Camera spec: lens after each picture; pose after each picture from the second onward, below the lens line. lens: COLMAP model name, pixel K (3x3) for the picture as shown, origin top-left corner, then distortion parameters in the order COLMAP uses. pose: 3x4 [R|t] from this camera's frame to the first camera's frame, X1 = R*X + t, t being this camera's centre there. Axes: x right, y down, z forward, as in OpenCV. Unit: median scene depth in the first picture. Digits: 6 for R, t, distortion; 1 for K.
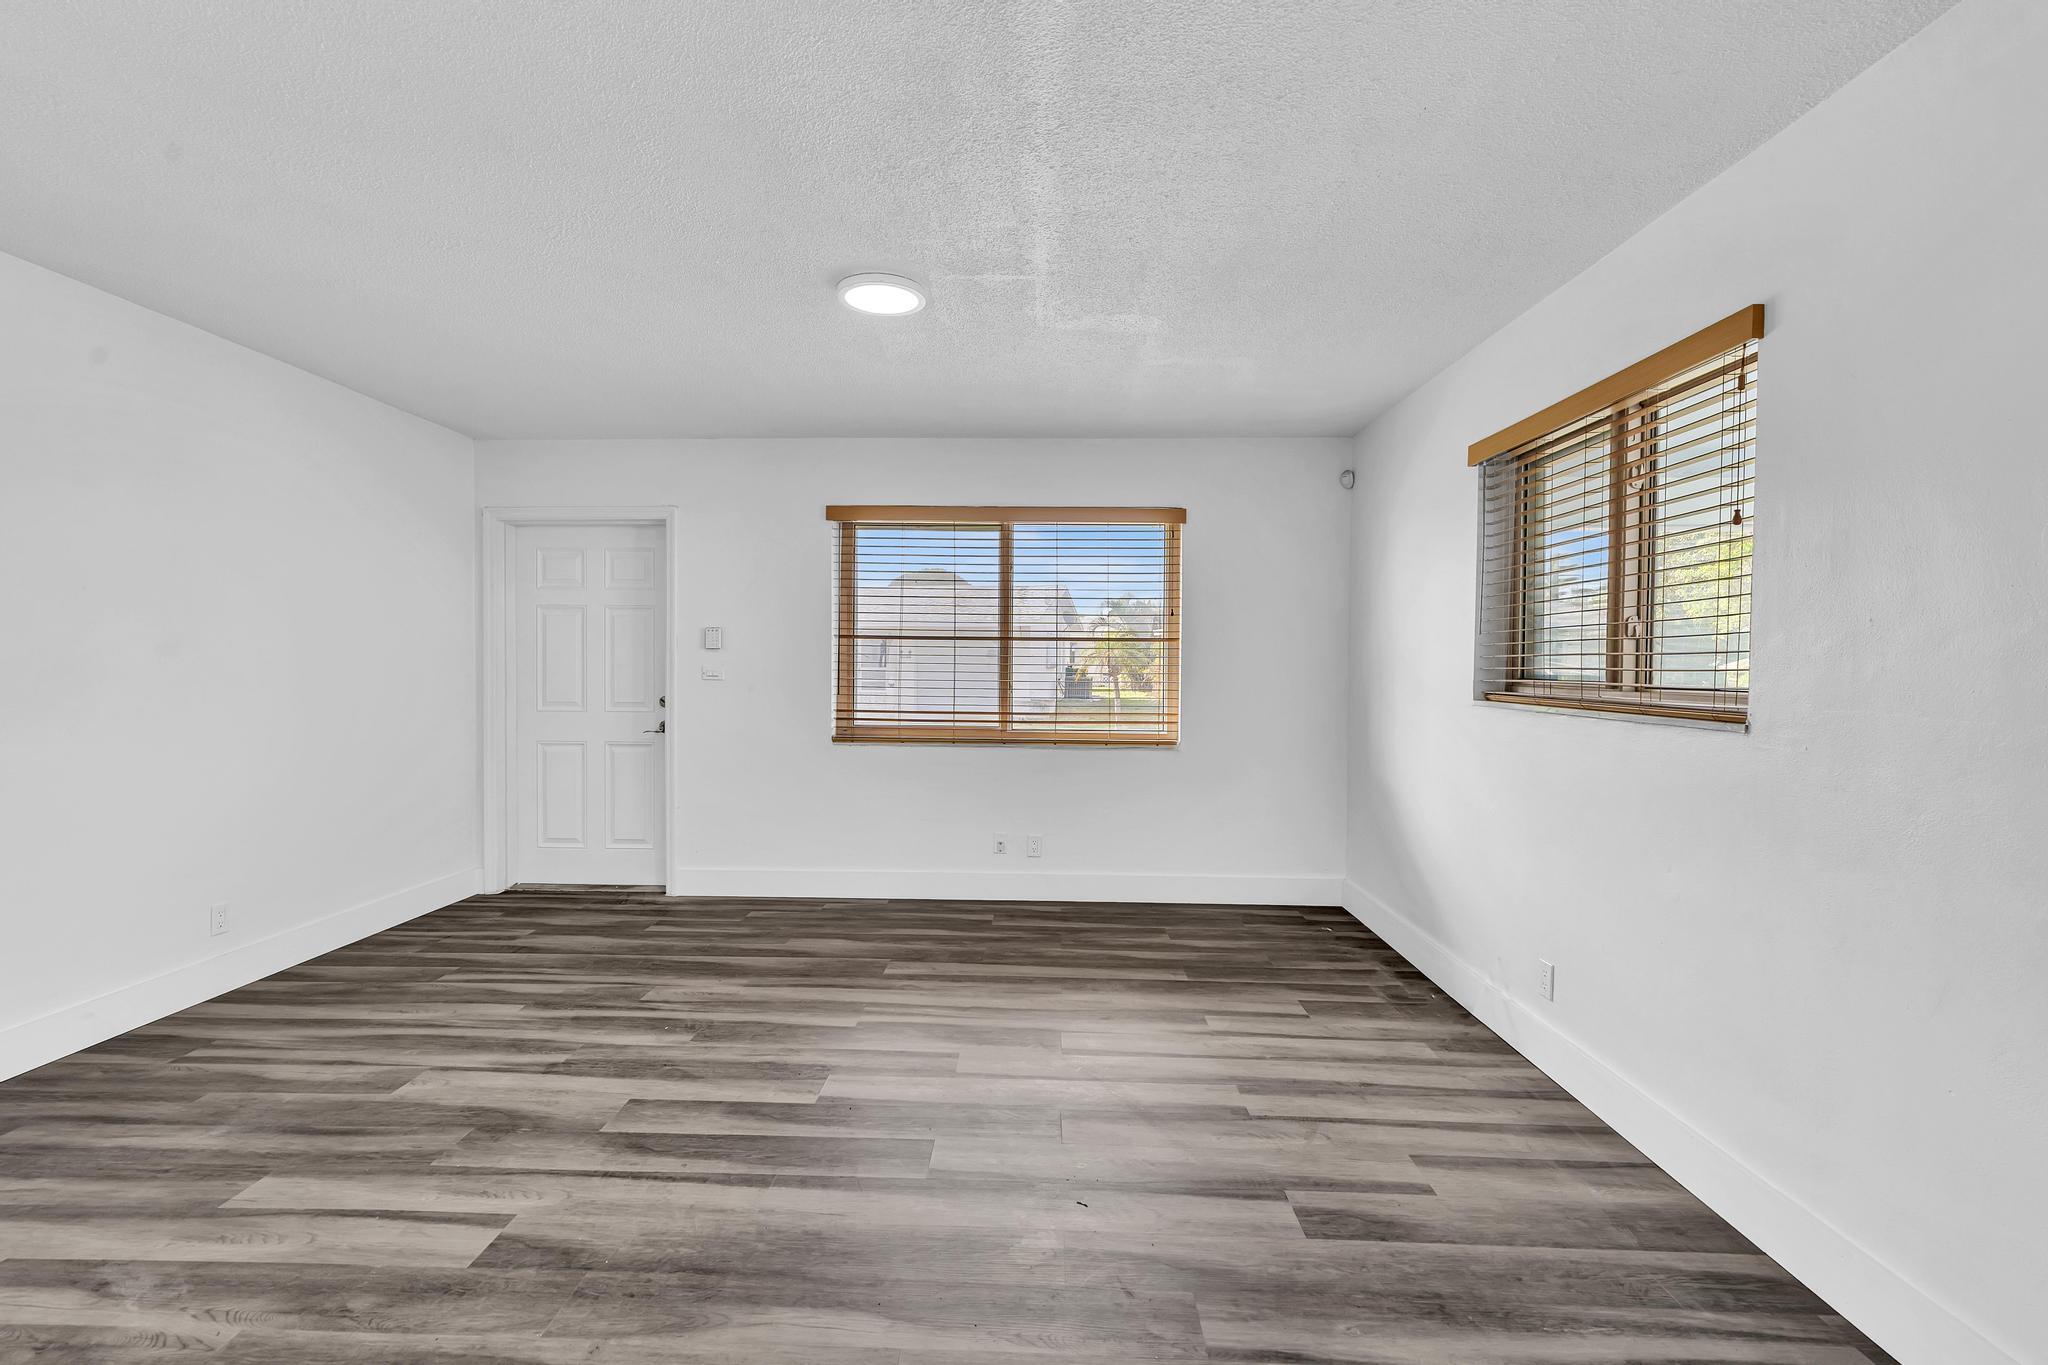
lens RADIAL K [[901.4, 0, 1024.0], [0, 901.4, 682.5], [0, 0, 1]] dist [0.003680, 0.000405]
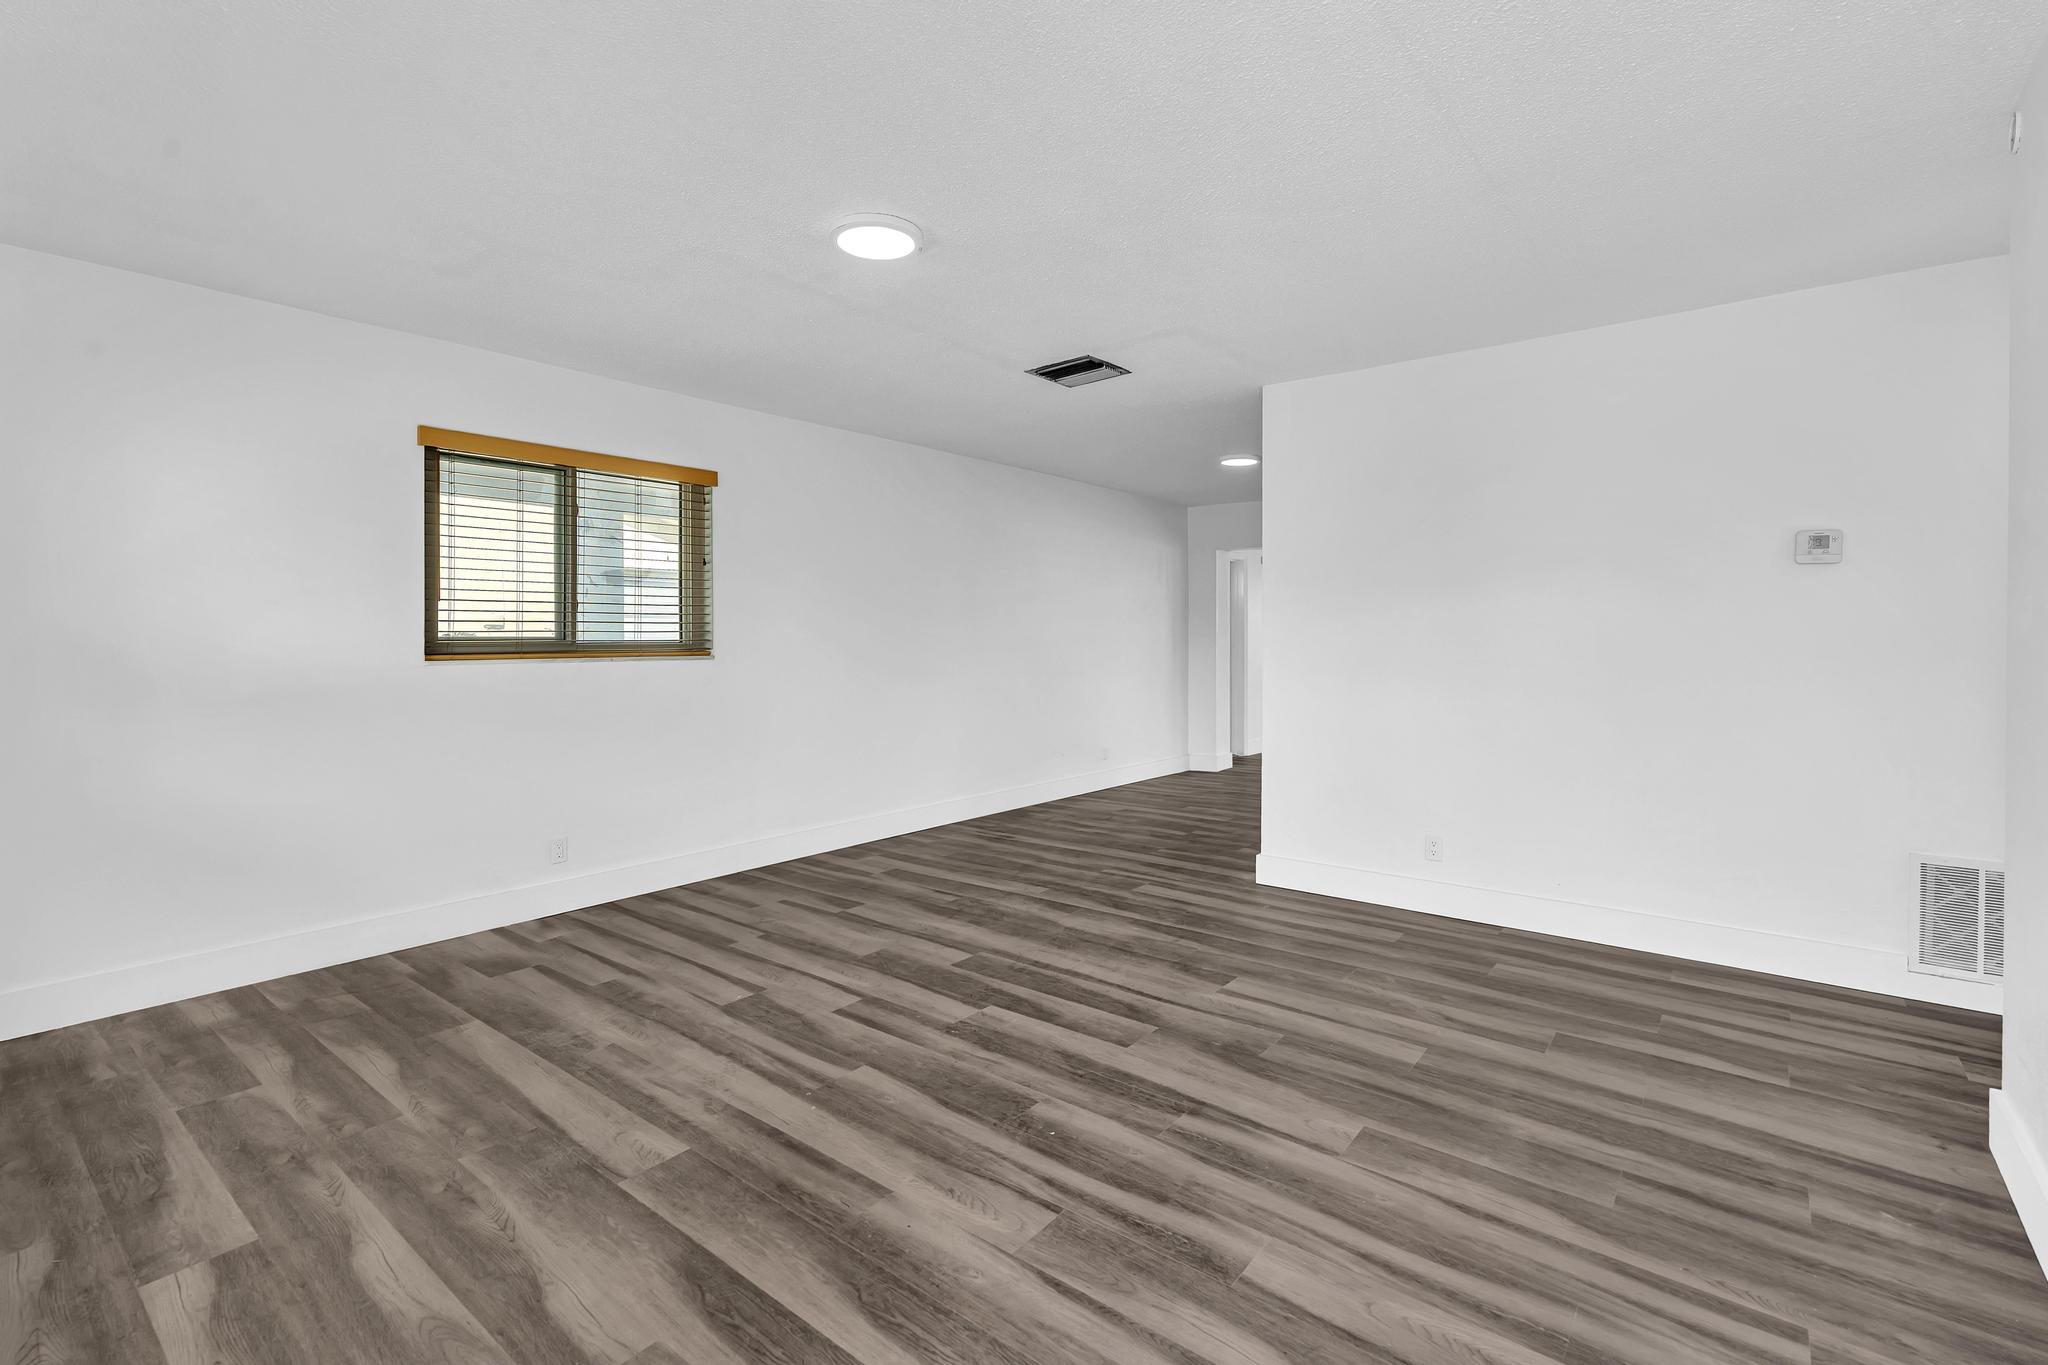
lens RADIAL K [[953.2, 0, 1024.1], [0, 953.2, 670.1], [0, 0, 1]] dist [-0.001766, 0.000366]
pose [[-0.793062, -0.027358, 0.608526, -0.935160], [0.009658, 0.998301, 0.057468, -0.030982], [-0.609064, 0.051453, -0.791450, 1.797815]]
